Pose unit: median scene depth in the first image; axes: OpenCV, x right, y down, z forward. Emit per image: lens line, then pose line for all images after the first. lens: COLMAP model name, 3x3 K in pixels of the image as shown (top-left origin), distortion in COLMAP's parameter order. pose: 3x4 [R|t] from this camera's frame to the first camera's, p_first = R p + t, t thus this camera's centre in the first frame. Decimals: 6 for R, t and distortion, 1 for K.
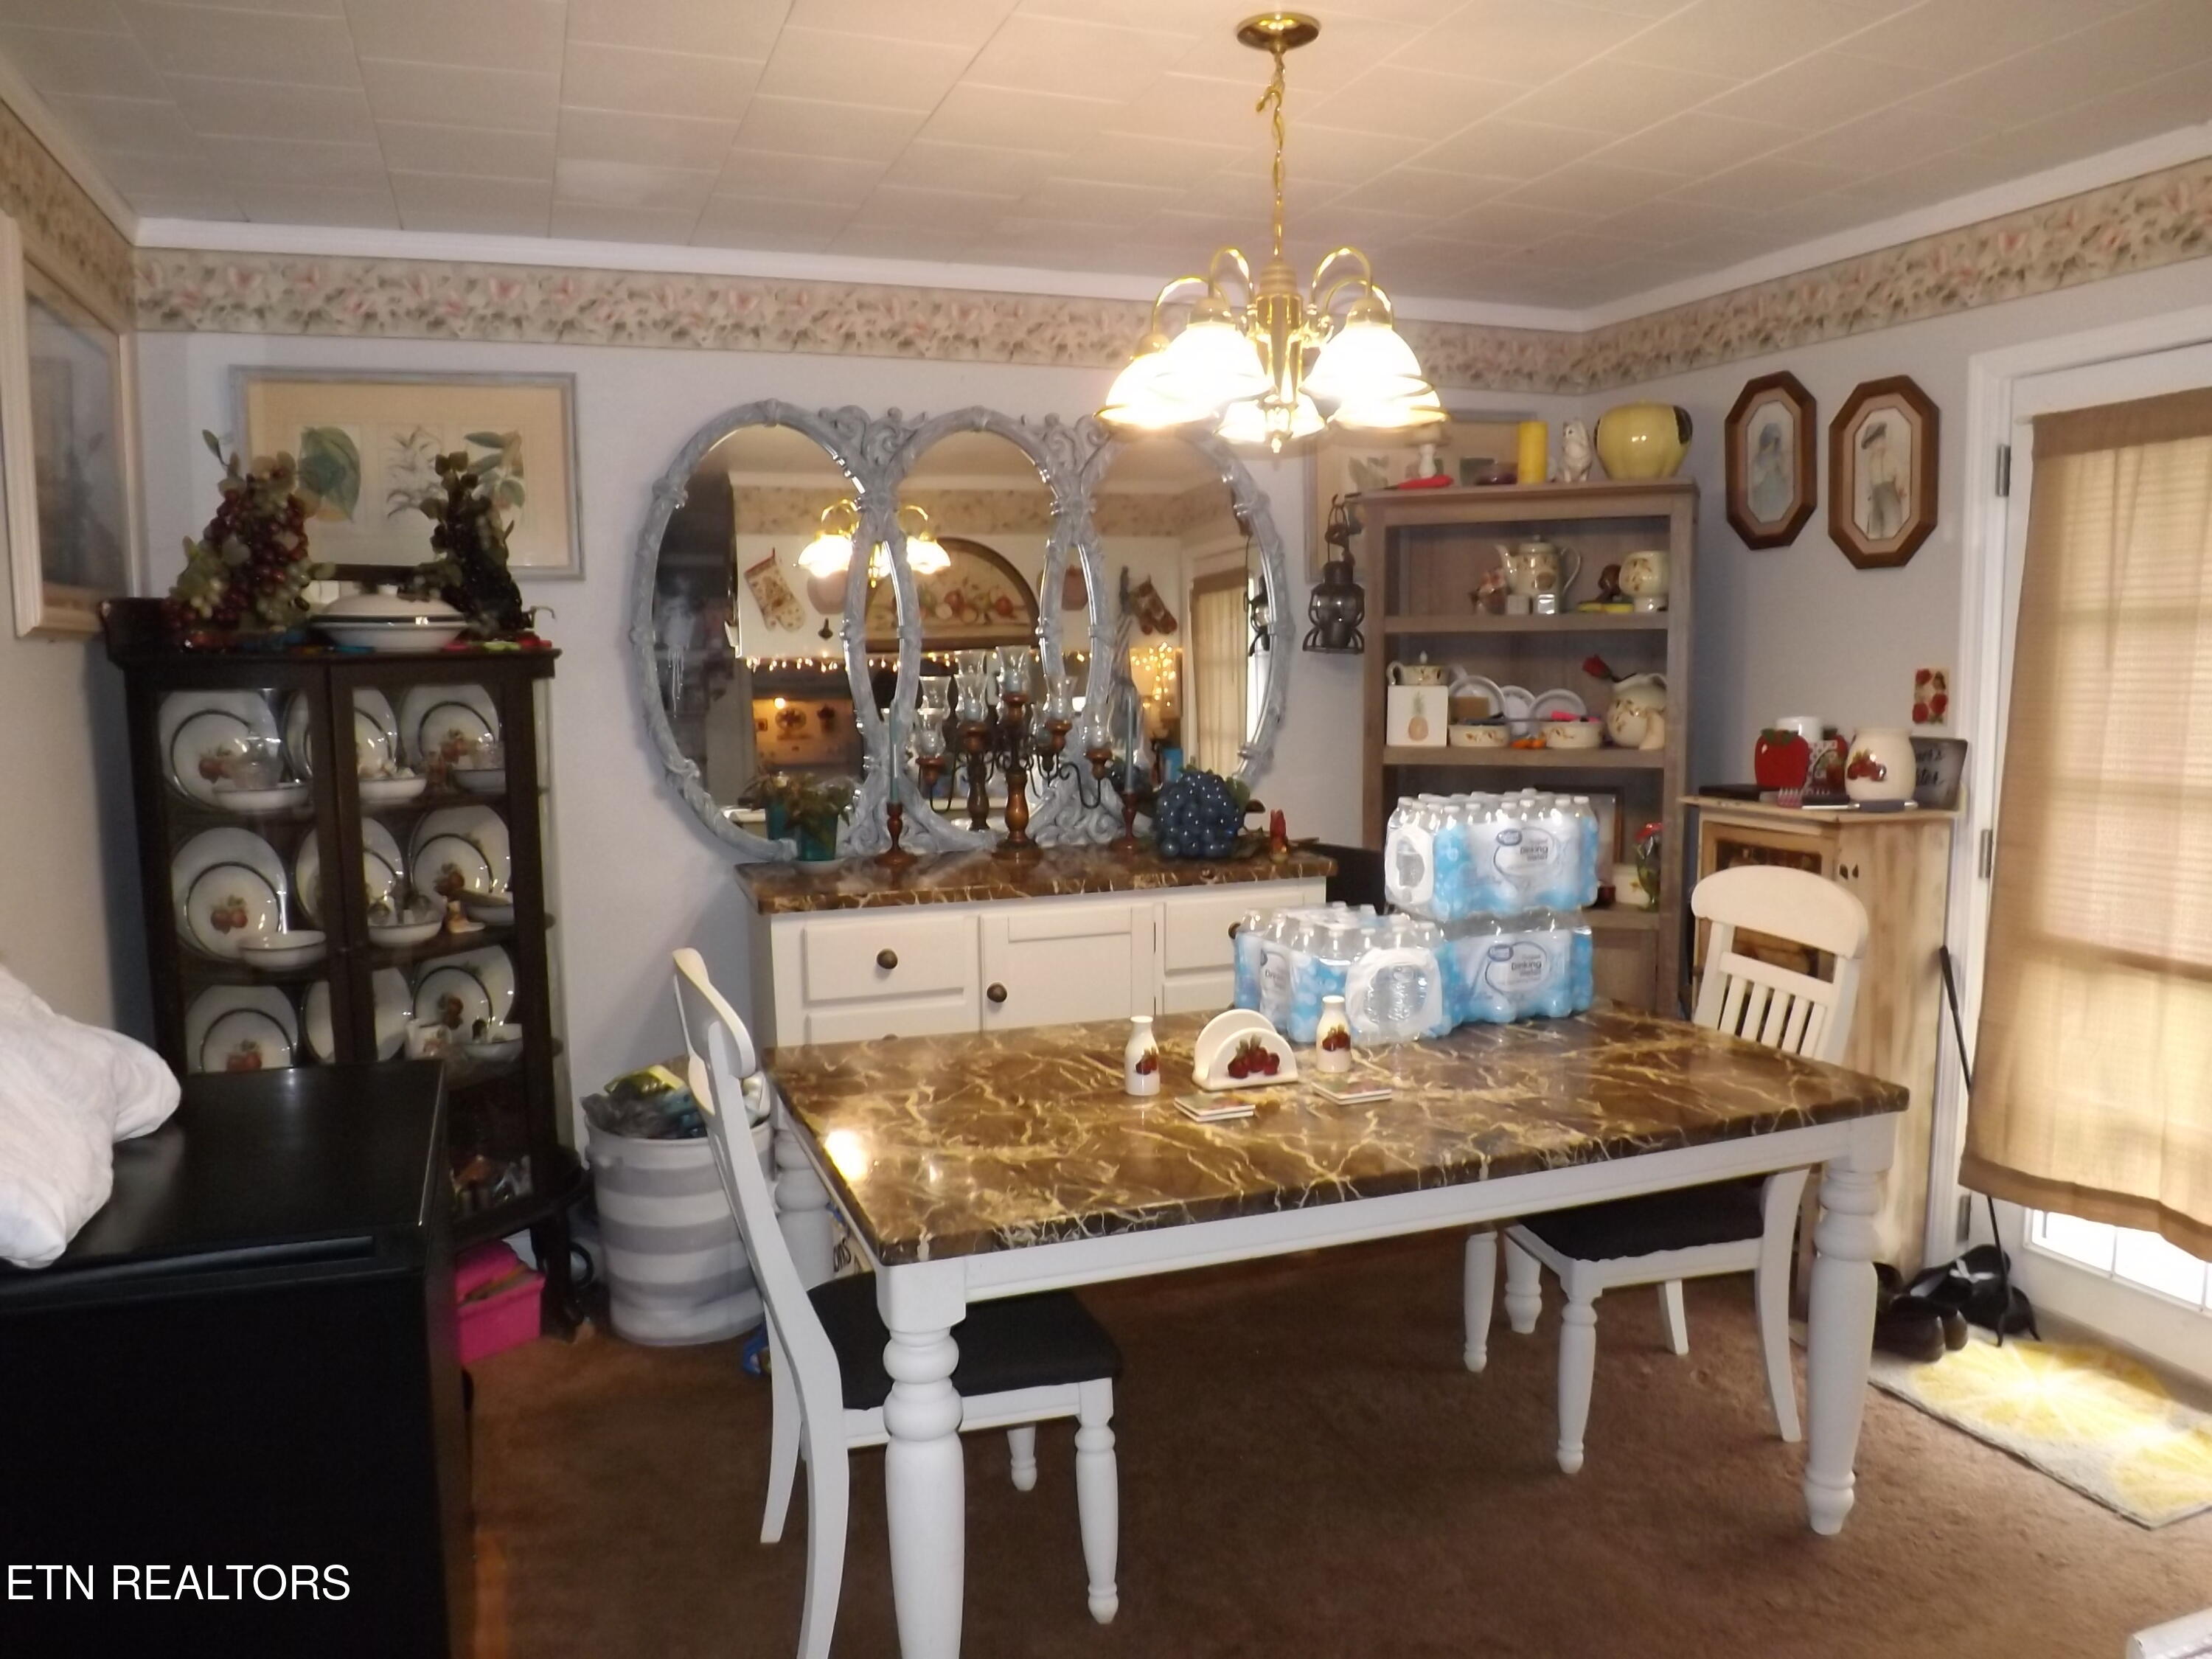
lens RADIAL K [[1622.4, 0, 1105.4], [0, 1622.4, 832.9], [0, 0, 1]] dist [-0.064003, 0.010841]
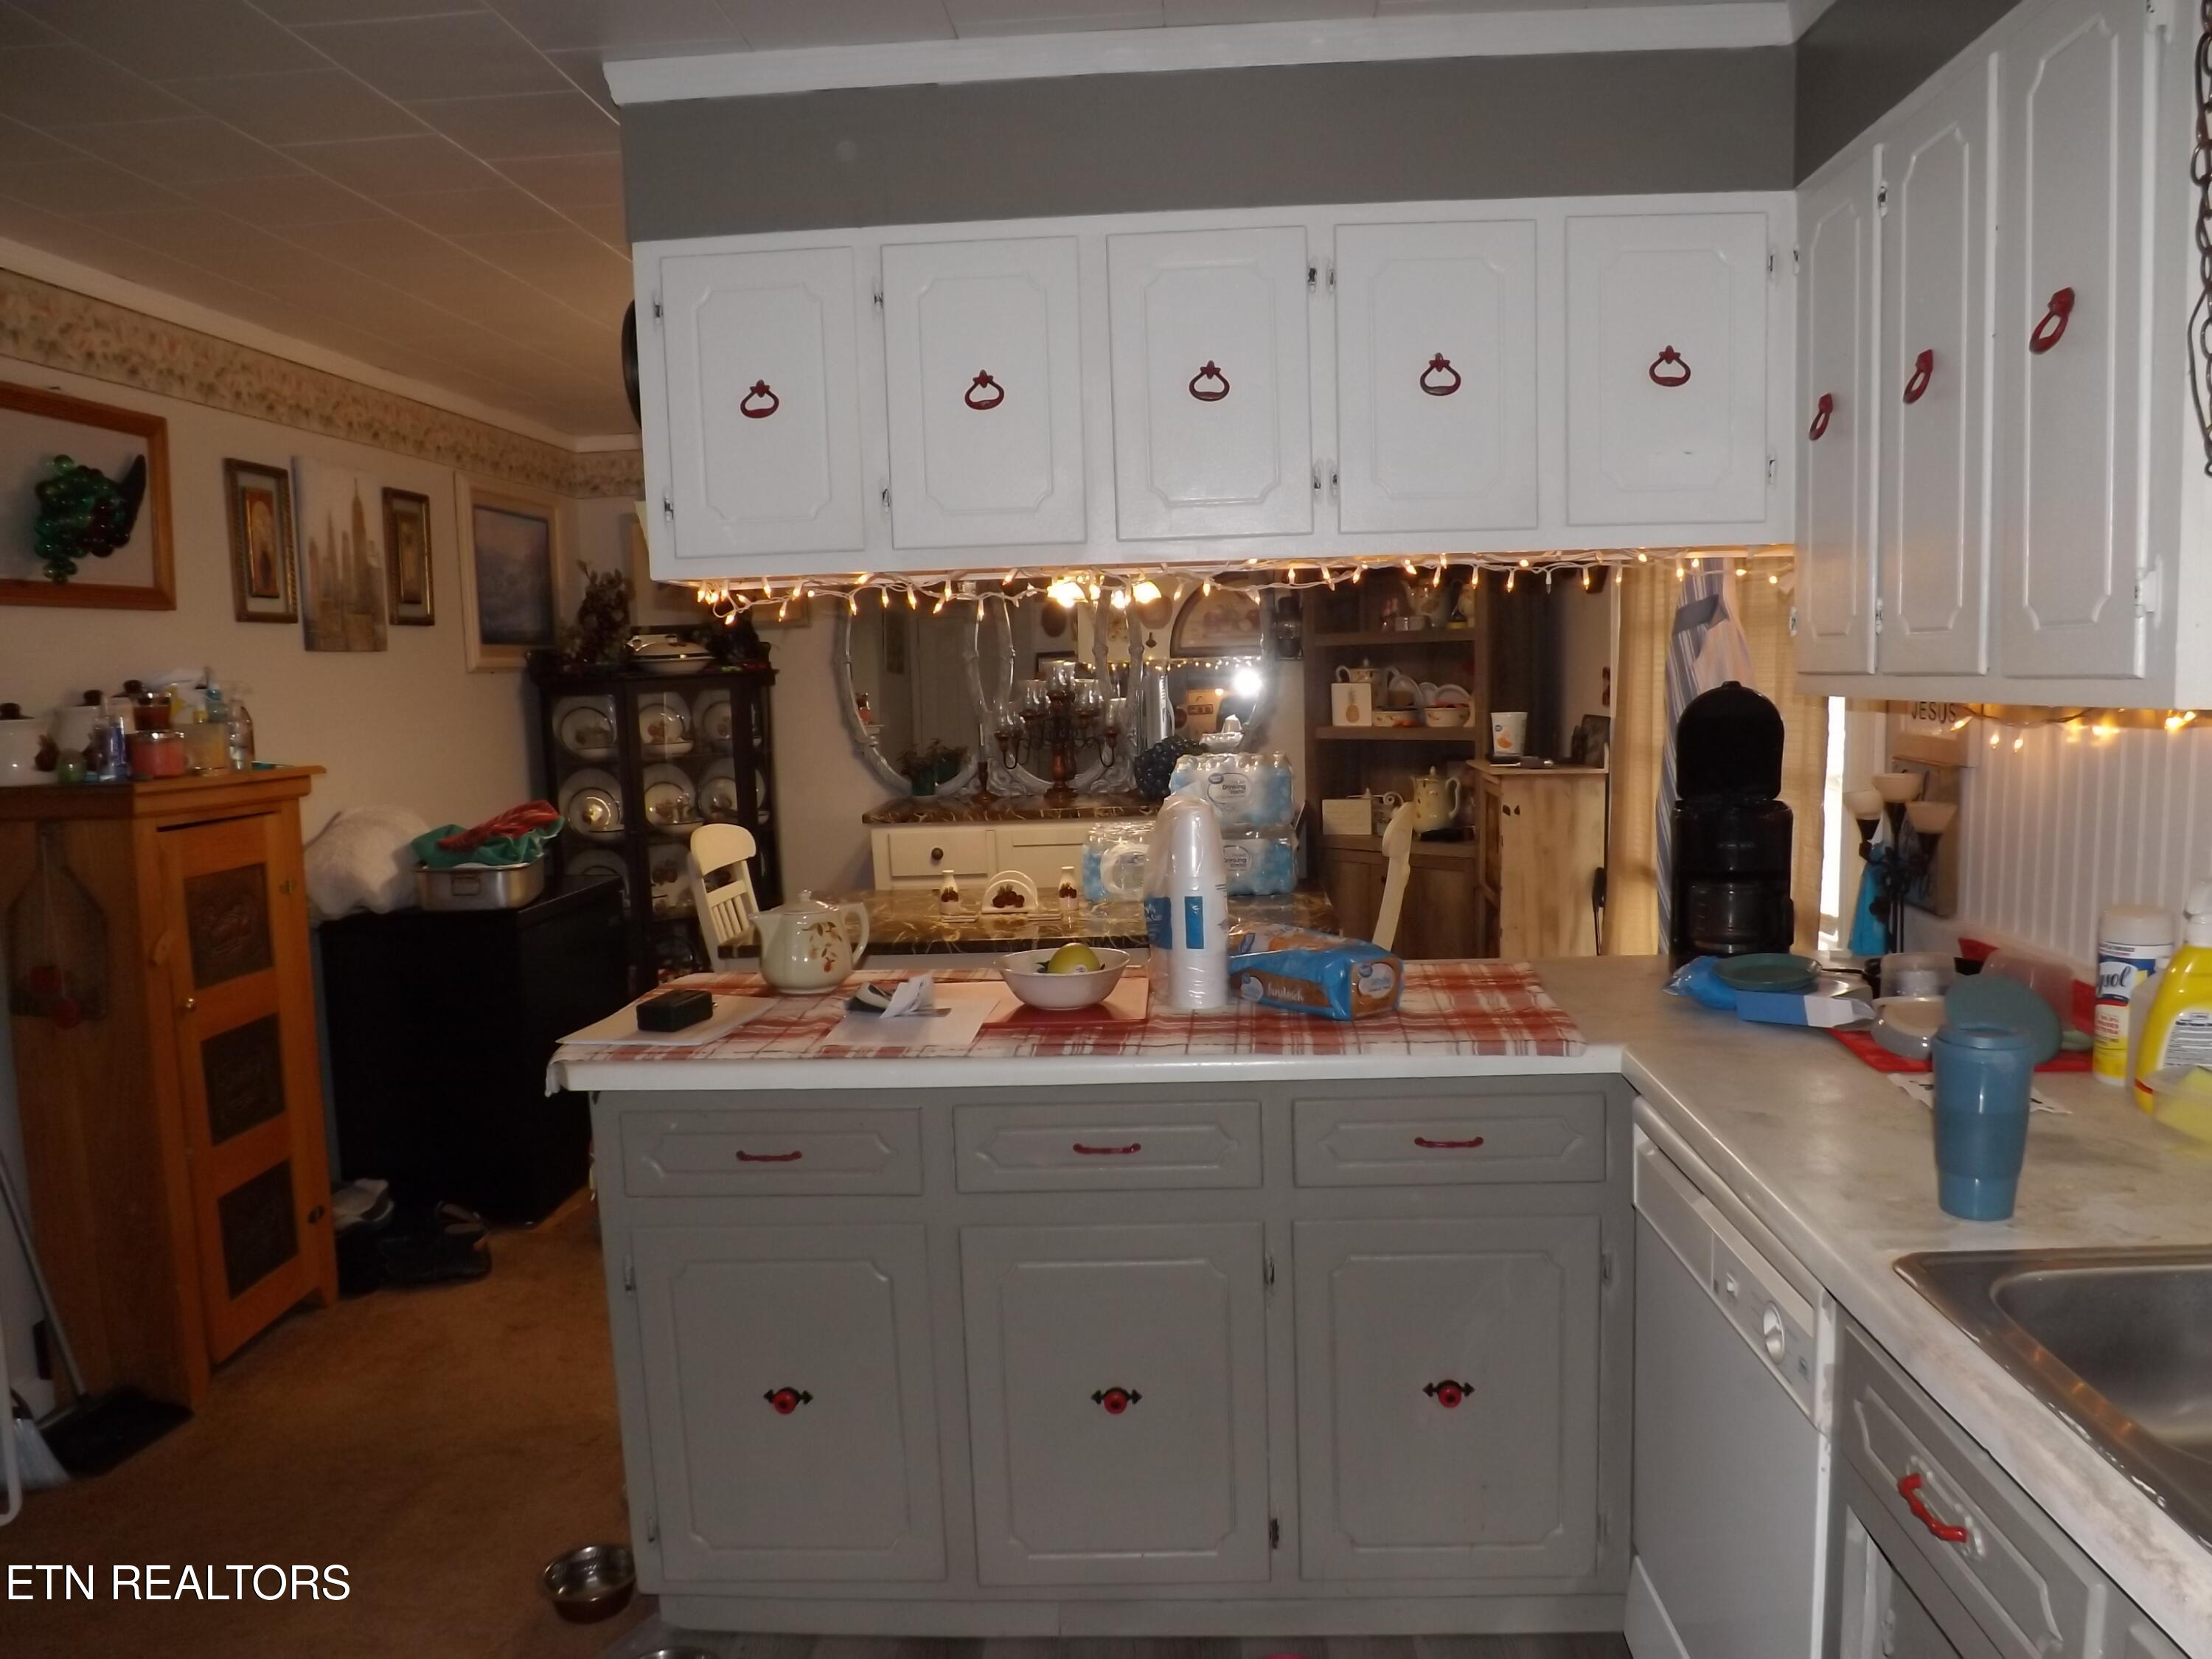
lens RADIAL K [[1622.4, 0, 1108.4], [0, 1622.4, 832.6], [0, 0, 1]] dist [-0.064003, 0.010841]
pose [[0.916155, 0.023284, -0.400147, 0.744478], [-0.022159, 0.999727, 0.007440, 0.043324], [0.400211, 0.002051, 0.916421, -0.486371]]
